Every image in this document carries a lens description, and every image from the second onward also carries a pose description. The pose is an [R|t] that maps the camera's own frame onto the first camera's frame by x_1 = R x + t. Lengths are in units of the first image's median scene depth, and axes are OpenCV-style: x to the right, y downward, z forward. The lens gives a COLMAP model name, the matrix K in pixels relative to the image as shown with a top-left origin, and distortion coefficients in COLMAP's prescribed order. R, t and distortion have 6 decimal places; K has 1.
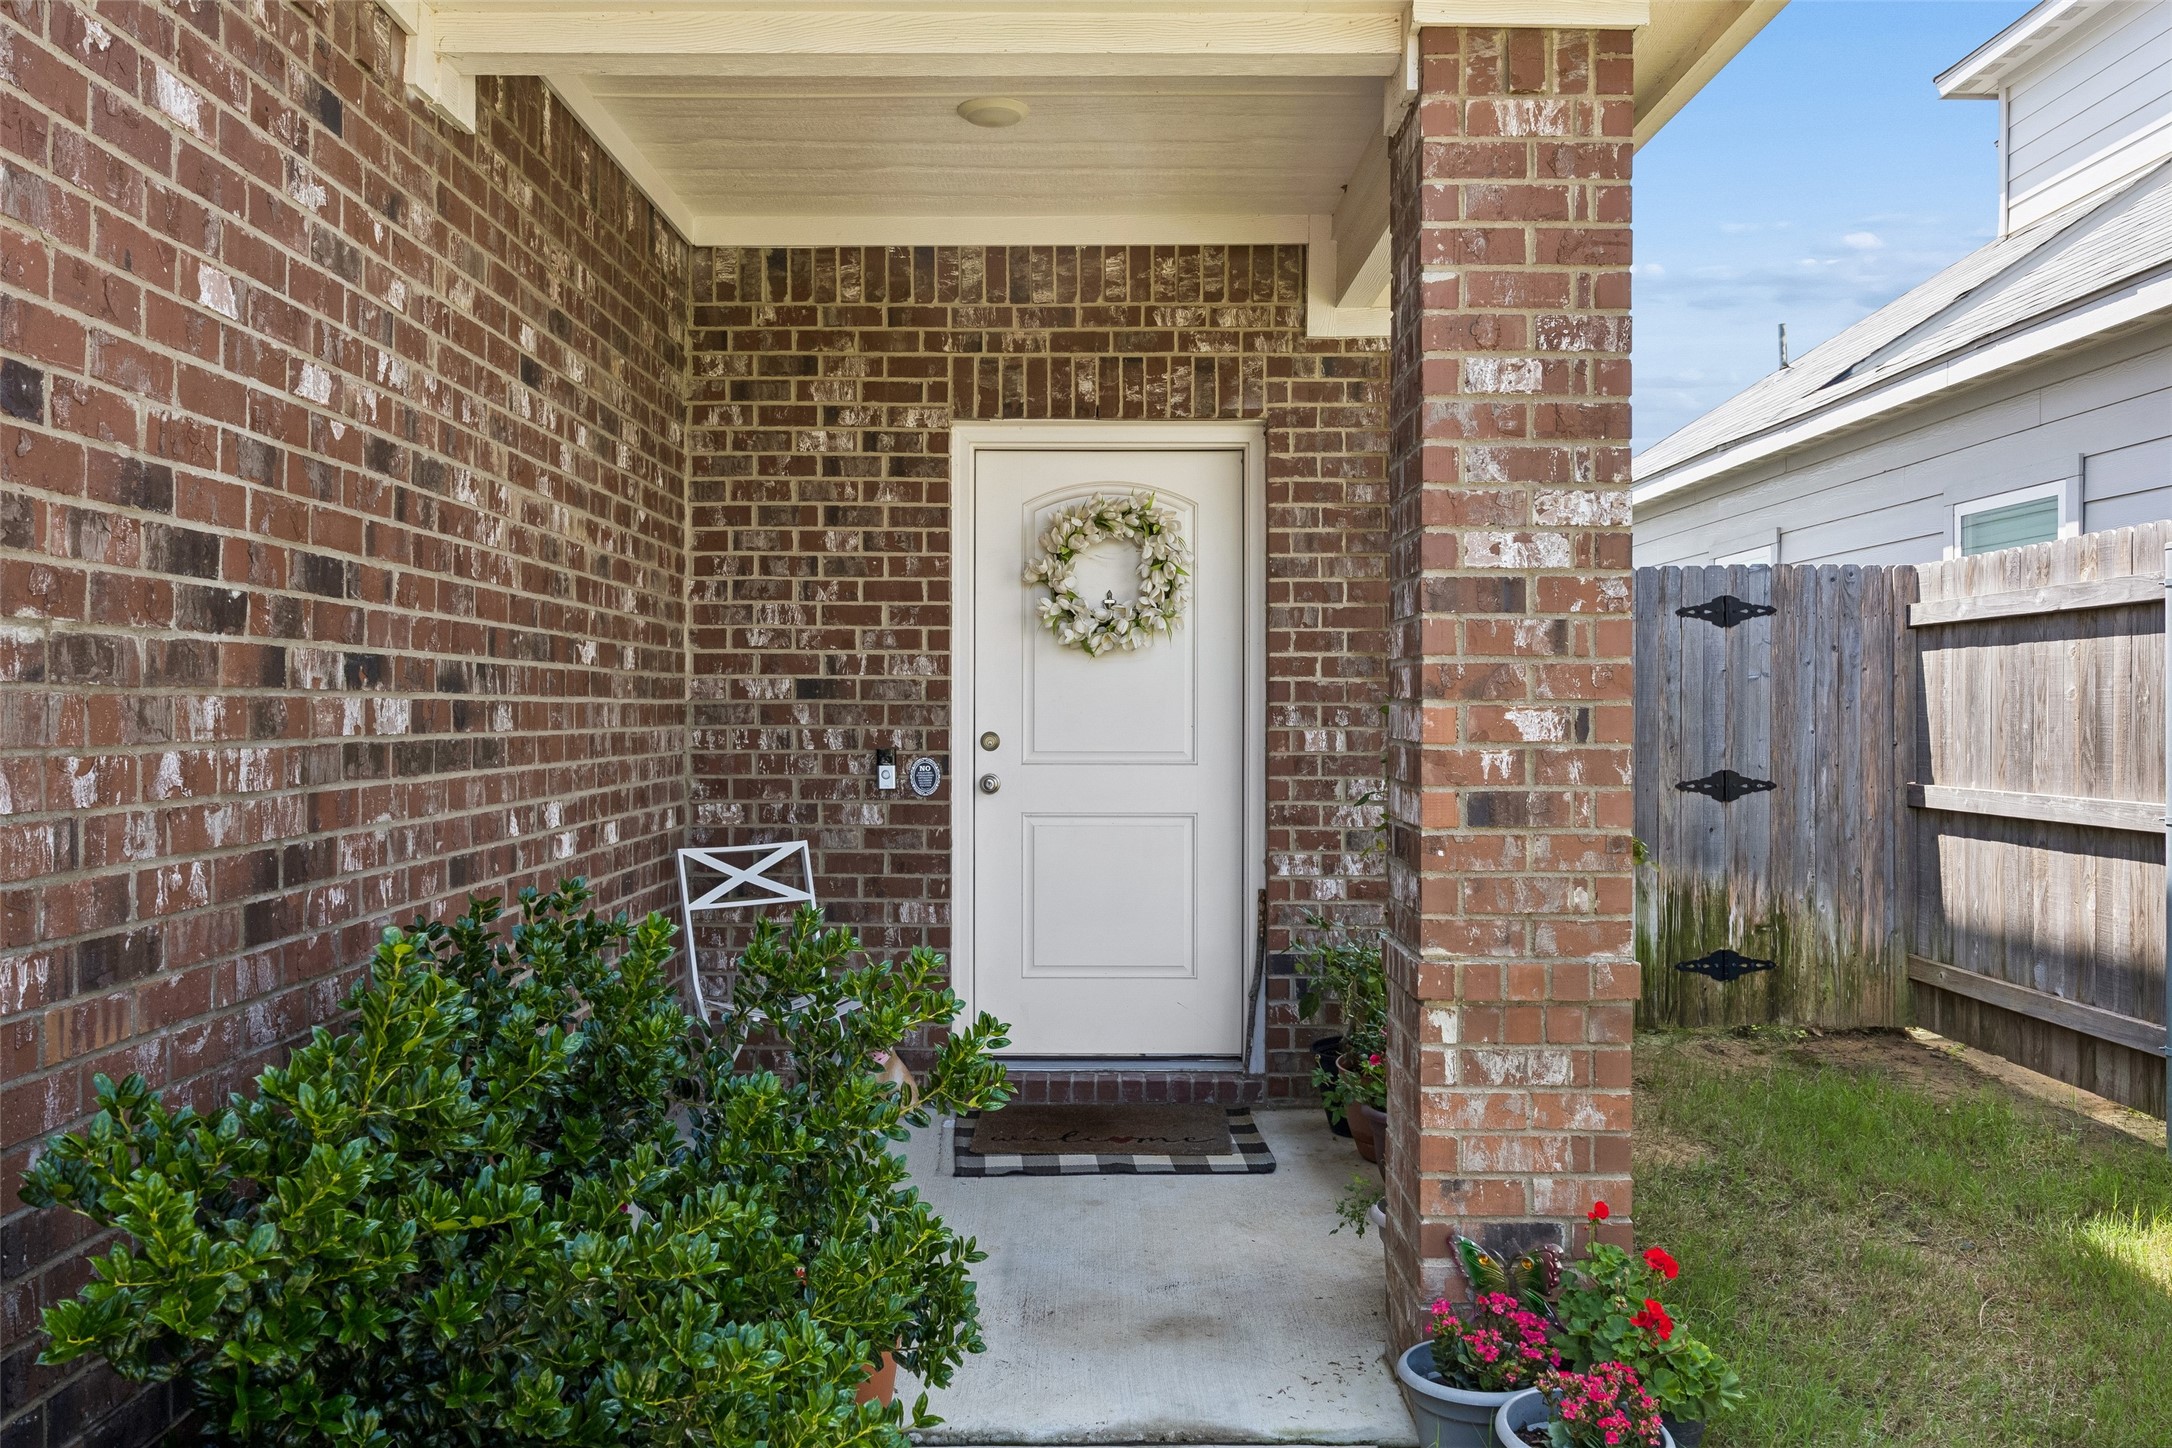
lens RADIAL K [[1654.8, 0, 1089.2], [0, 1654.8, 707.3], [0, 0, 1]] dist [-0.000640, -0.000348]
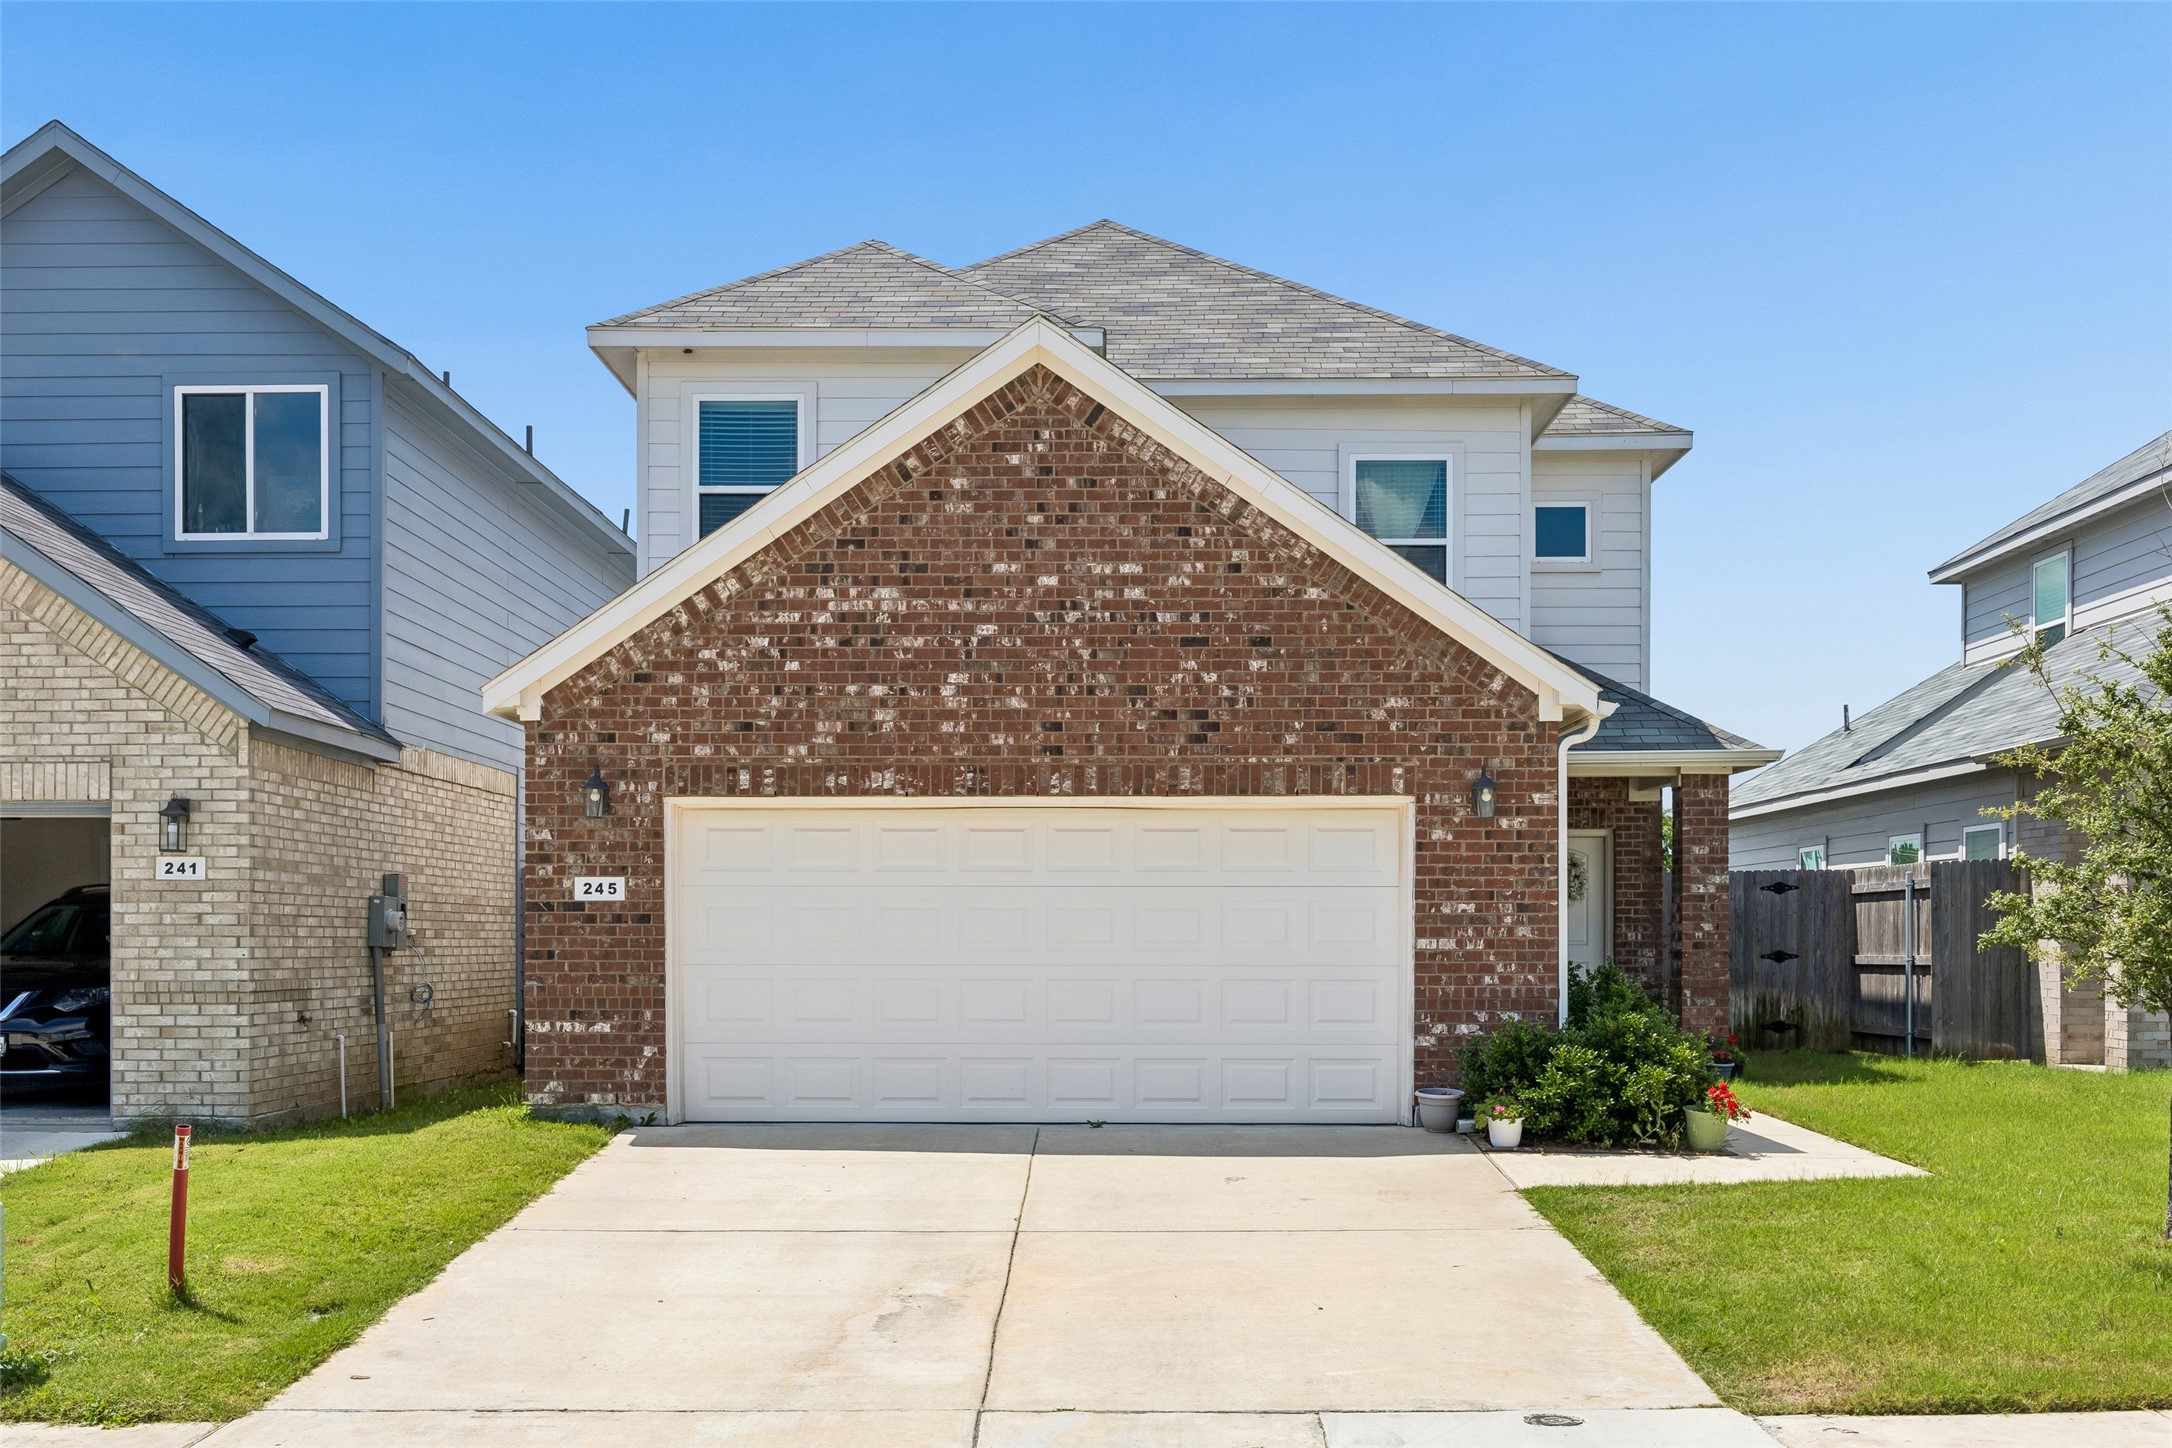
lens RADIAL K [[2147.1, 0, 1084.2], [0, 2147.1, 967.6], [0, 0, 1]] dist [0.002104, 0.000722]
pose [[0.999932, -0.003190, -0.011173, -0.804688], [0.003326, 0.999921, 0.012129, 0.026299], [0.011134, -0.012165, 0.999864, -2.874829]]
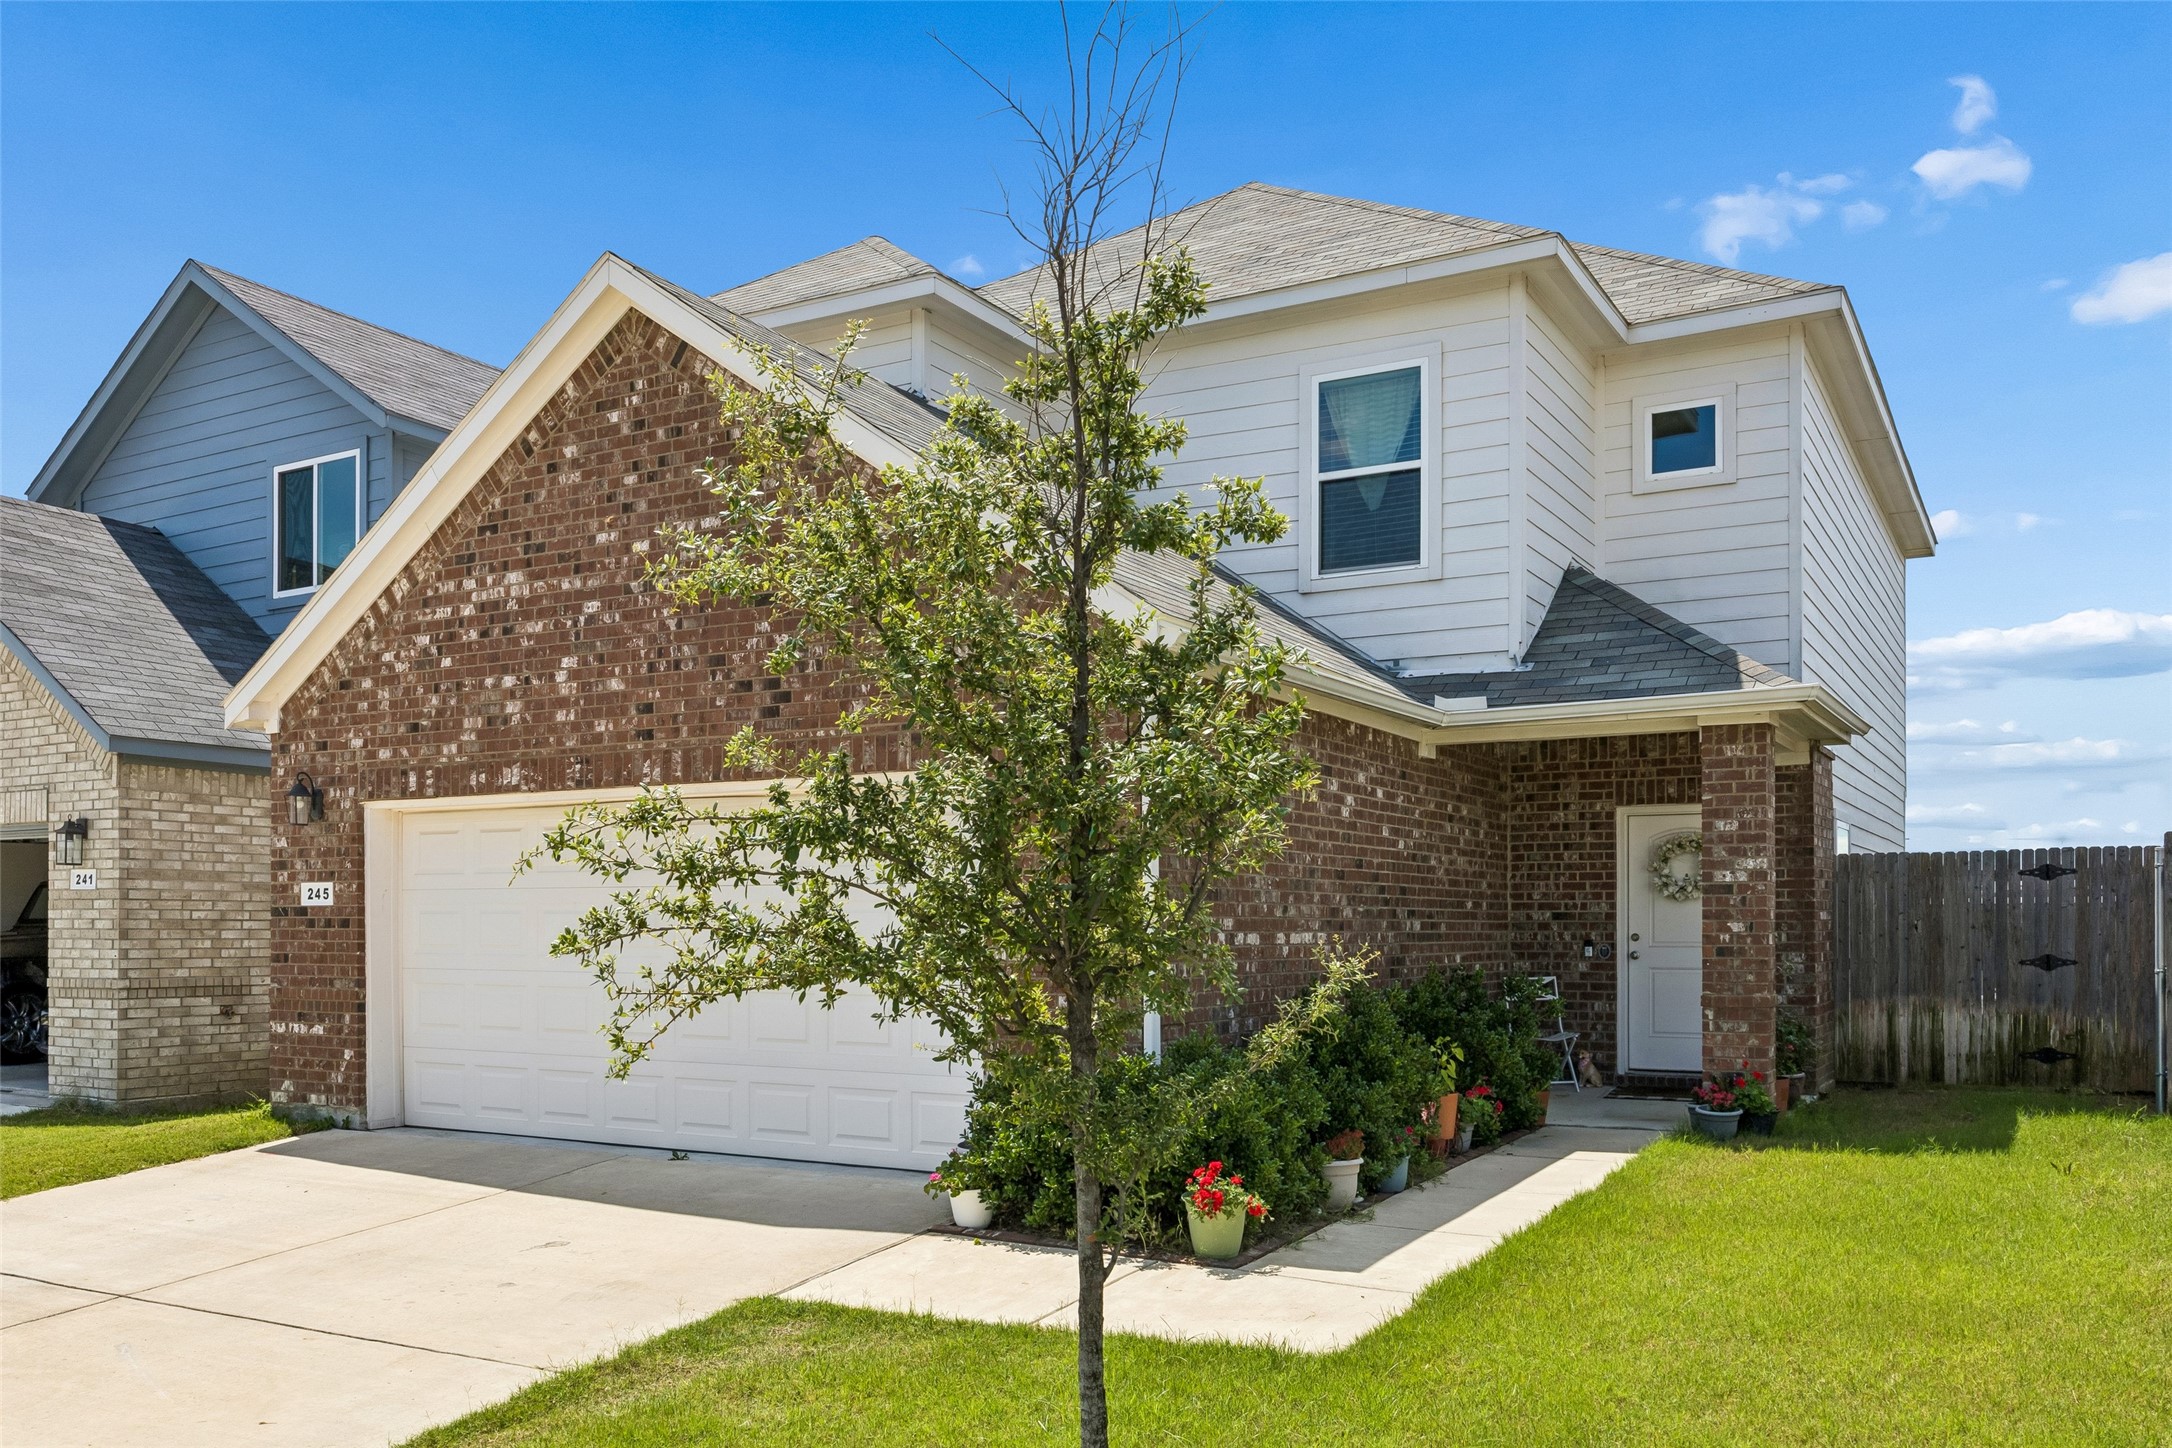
lens RADIAL K [[1742.6, 0, 1089.0], [0, 1742.6, 925.3], [0, 0, 1]] dist [0.000690, -0.000482]
pose [[0.867784, -0.003824, -0.496926, 0.525304], [0.003120, 0.999993, -0.002247, 0.006363], [0.496931, 0.000400, 0.867790, -1.636301]]
